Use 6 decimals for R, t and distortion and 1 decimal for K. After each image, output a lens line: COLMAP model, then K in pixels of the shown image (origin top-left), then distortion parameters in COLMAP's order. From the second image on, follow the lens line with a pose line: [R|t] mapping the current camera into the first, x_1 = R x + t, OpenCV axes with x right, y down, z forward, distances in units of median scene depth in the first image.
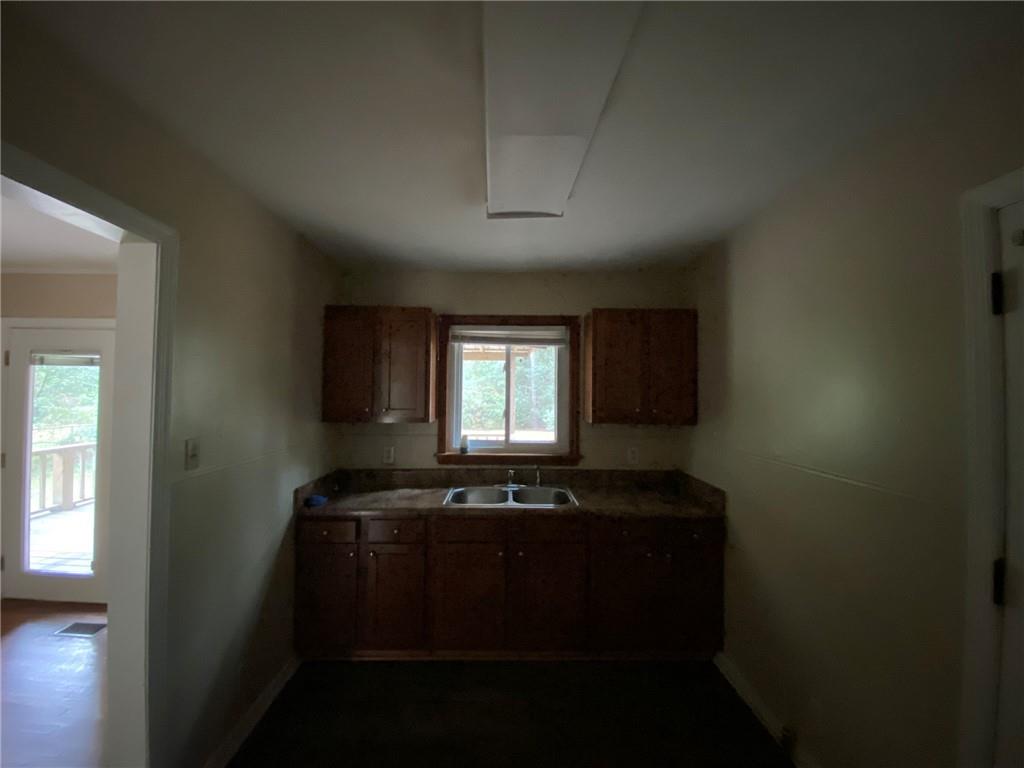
lens RADIAL K [[417.6, 0, 513.4], [0, 417.6, 378.2], [0, 0, 1]] dist [0.061946, -0.031720]
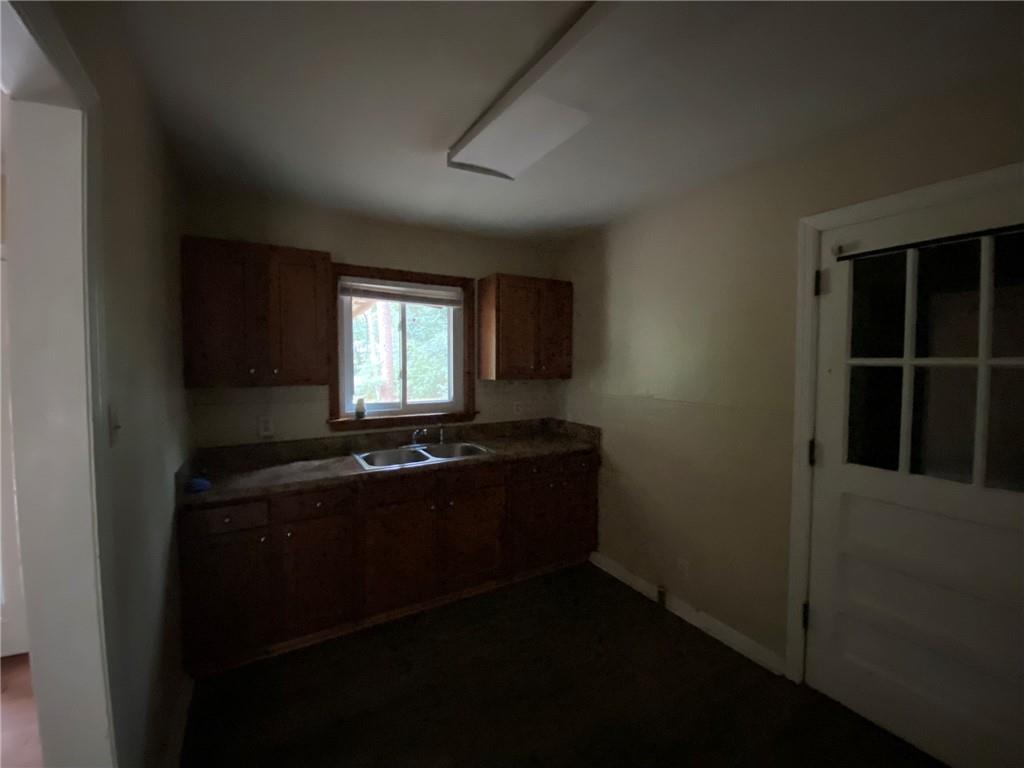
lens RADIAL K [[417.6, 0, 513.4], [0, 417.6, 378.2], [0, 0, 1]] dist [0.061946, -0.031720]
pose [[0.876511, -0.027612, 0.480590, -0.269501], [-0.007778, 0.997411, 0.071492, 0.023180], [-0.481319, -0.066401, 0.874027, 0.030257]]
